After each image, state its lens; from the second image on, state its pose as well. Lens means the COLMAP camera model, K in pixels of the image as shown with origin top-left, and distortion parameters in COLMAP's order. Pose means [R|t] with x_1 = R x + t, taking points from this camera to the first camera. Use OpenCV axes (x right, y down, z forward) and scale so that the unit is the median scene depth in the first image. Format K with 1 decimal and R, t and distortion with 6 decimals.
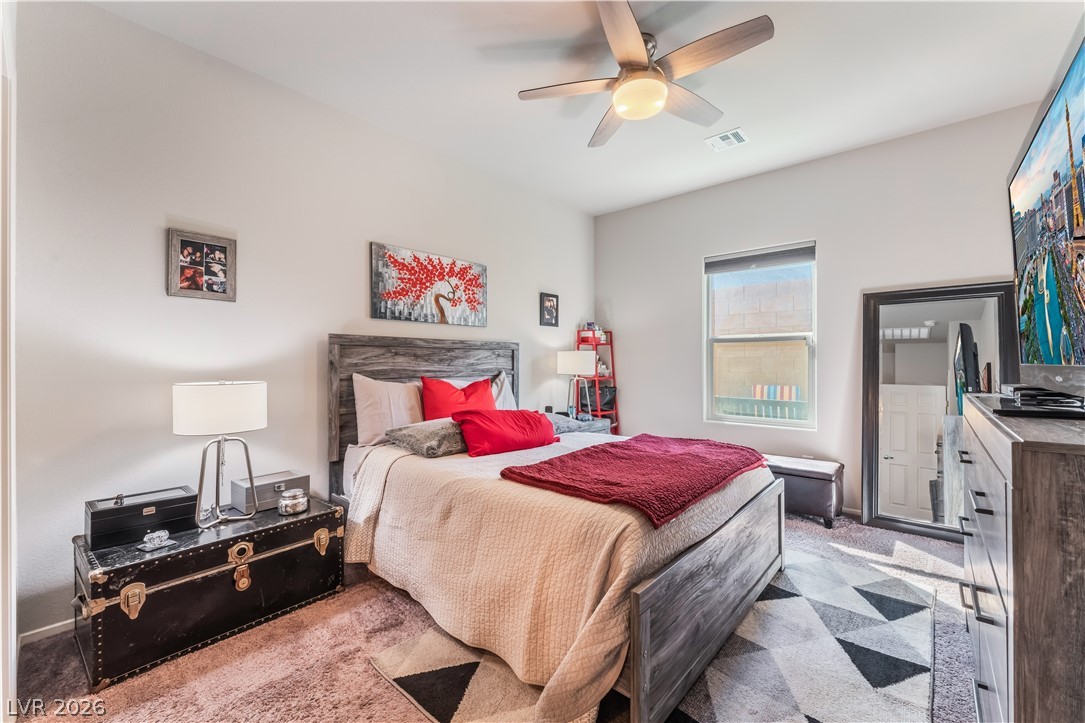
lens RADIAL K [[443.5, 0, 536.2], [0, 443.5, 357.4], [0, 0, 1]] dist [-0.006288, -0.000107]
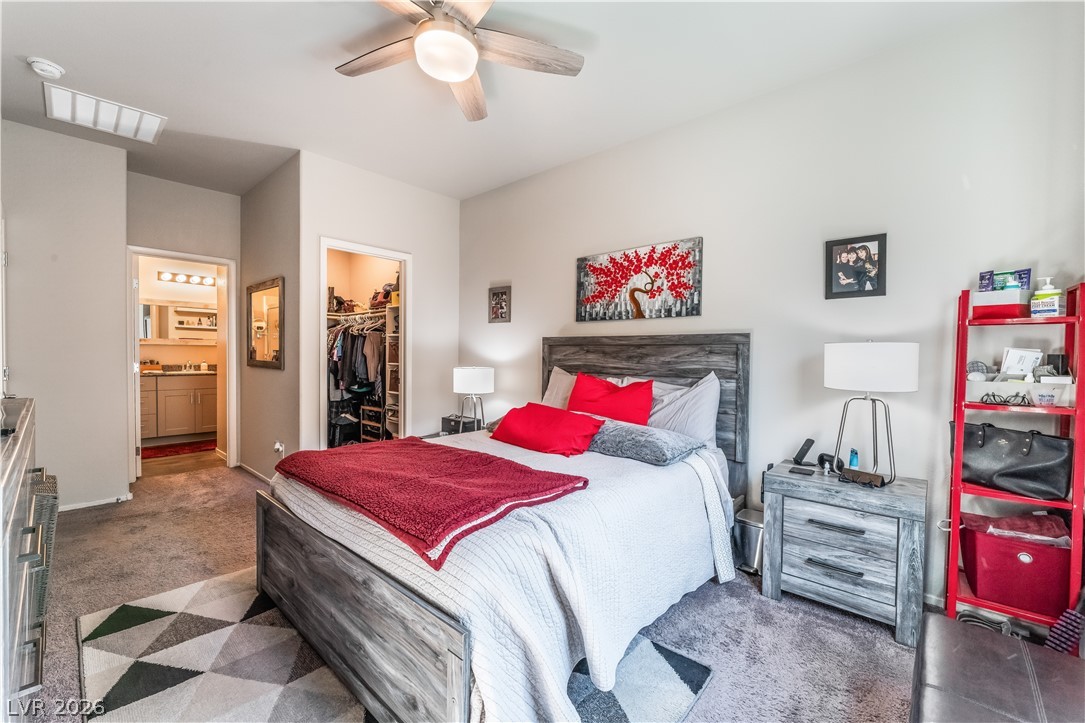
lens RADIAL K [[443.5, 0, 536.2], [0, 443.5, 357.4], [0, 0, 1]] dist [-0.006288, -0.000107]
pose [[-0.012428, -0.001388, -0.999922, 0.760622], [-0.010049, 0.999949, -0.001263, 0.009620], [0.999872, 0.010032, -0.012441, 0.823119]]
